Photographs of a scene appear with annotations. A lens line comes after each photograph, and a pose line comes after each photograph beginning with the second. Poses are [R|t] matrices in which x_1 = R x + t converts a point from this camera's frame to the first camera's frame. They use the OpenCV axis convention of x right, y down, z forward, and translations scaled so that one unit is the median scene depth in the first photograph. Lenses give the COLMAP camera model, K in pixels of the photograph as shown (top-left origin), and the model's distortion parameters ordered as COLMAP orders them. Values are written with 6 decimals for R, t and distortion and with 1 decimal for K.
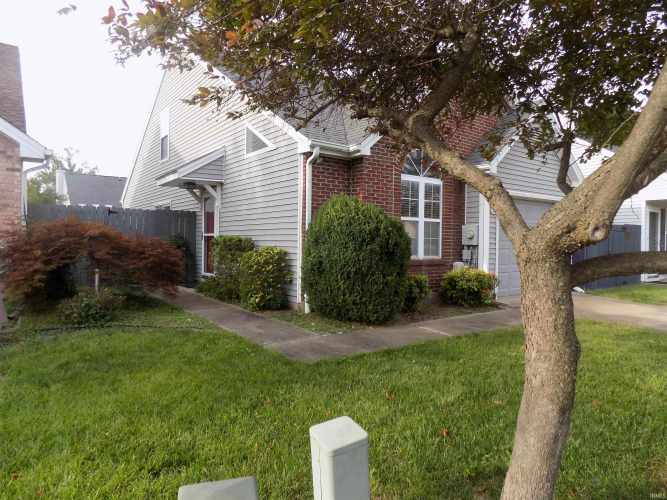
lens RADIAL K [[449.4, 0, 334.4], [0, 449.4, 245.4], [0, 0, 1]] dist [-0.073935, 0.078725]
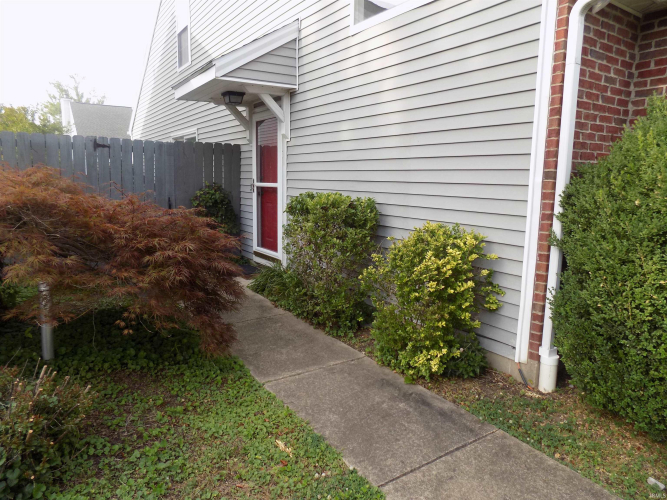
lens RADIAL K [[449.4, 0, 334.4], [0, 449.4, 245.4], [0, 0, 1]] dist [-0.073935, 0.078725]
pose [[0.999134, 0.009689, -0.040466, -0.172135], [-0.003886, 0.989991, 0.141080, -0.029279], [0.041428, -0.140800, 0.989171, 0.424523]]
